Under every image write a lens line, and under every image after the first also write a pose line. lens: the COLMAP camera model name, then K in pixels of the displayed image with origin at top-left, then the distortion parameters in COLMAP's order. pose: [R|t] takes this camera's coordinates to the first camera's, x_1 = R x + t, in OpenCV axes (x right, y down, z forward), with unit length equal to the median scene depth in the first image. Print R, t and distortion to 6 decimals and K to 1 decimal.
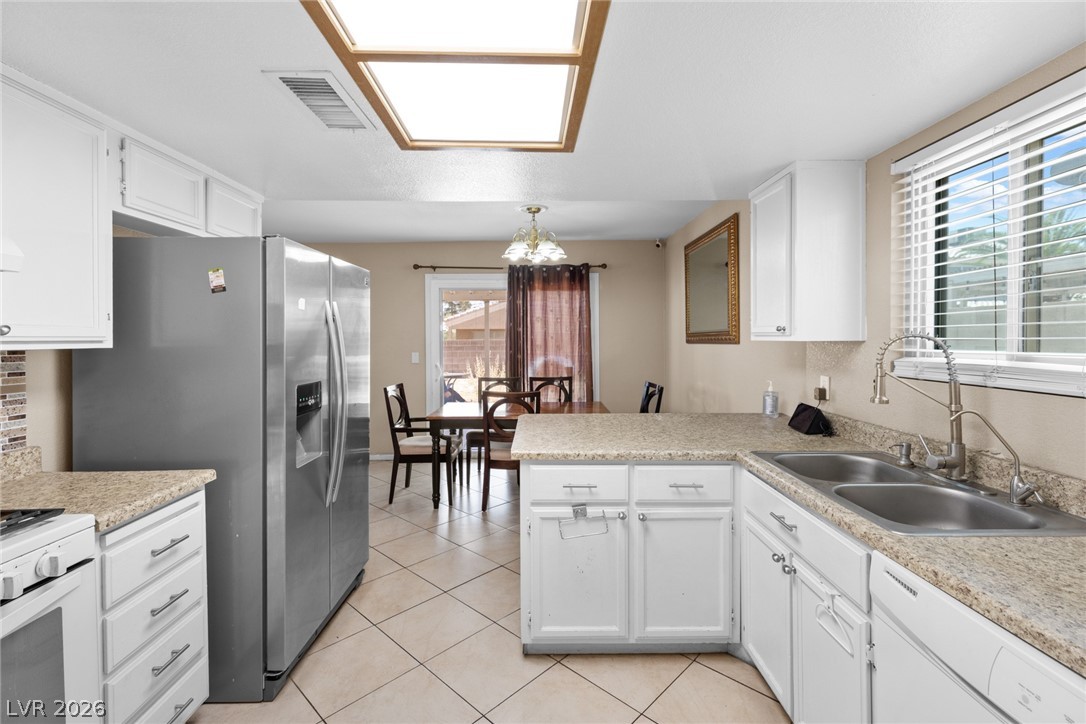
lens RADIAL K [[495.7, 0, 544.3], [0, 495.7, 342.0], [0, 0, 1]] dist [0.003678, 0.000523]
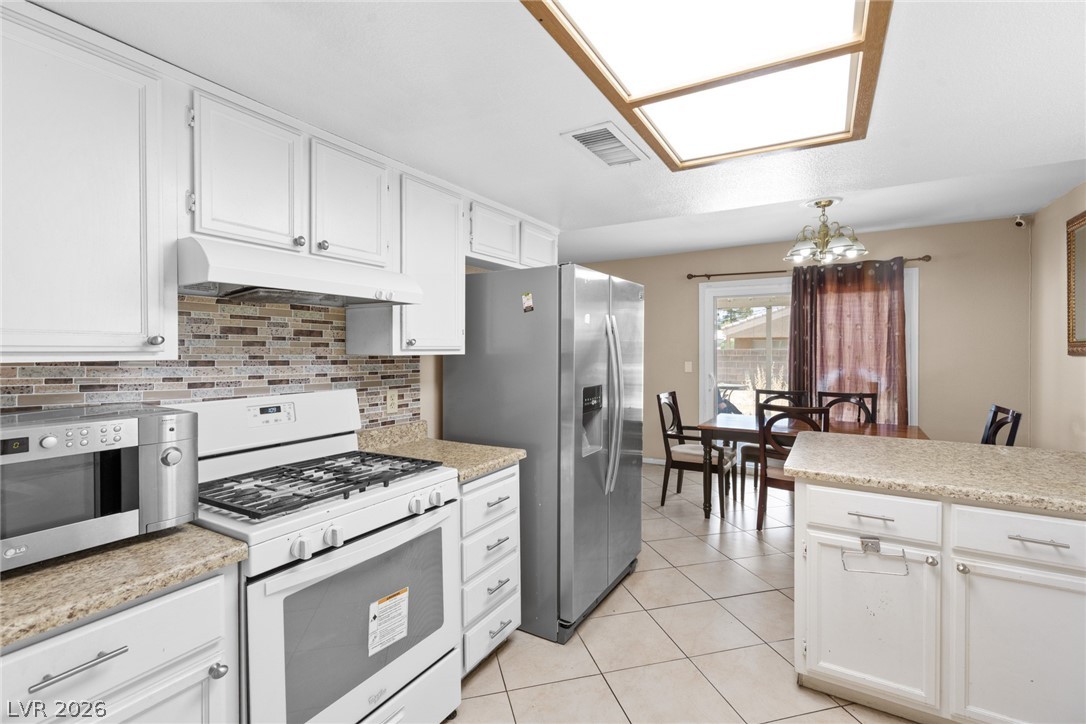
lens RADIAL K [[496.2, 0, 539.3], [0, 496.2, 356.5], [0, 0, 1]] dist [0.004845, 0.000331]
pose [[0.852344, 0.011959, -0.522844, 0.019707], [-0.006244, 0.999900, 0.012693, -0.000625], [0.522944, -0.007554, 0.852334, -0.040824]]
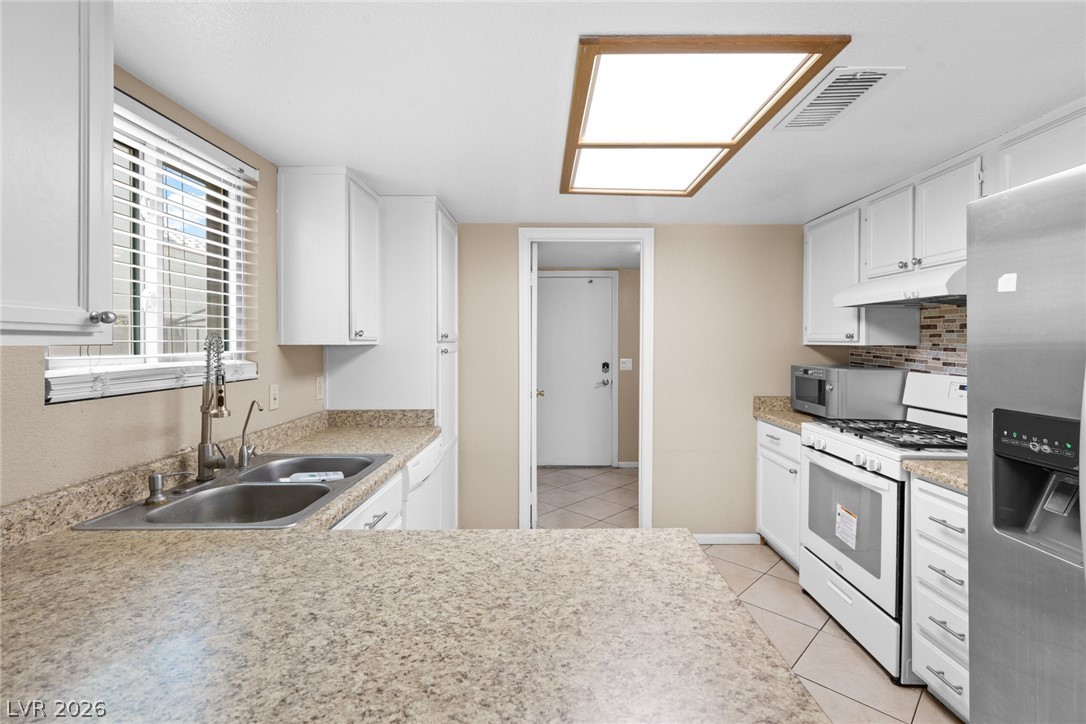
lens RADIAL K [[495.7, 0, 544.3], [0, 495.7, 342.0], [0, 0, 1]] dist [0.003678, 0.000523]
pose [[-0.999737, 0.001340, 0.022873, 0.053837], [0.001340, 0.999999, 0.000001, 0.003284], [-0.022873, 0.000031, -0.999738, 0.998349]]
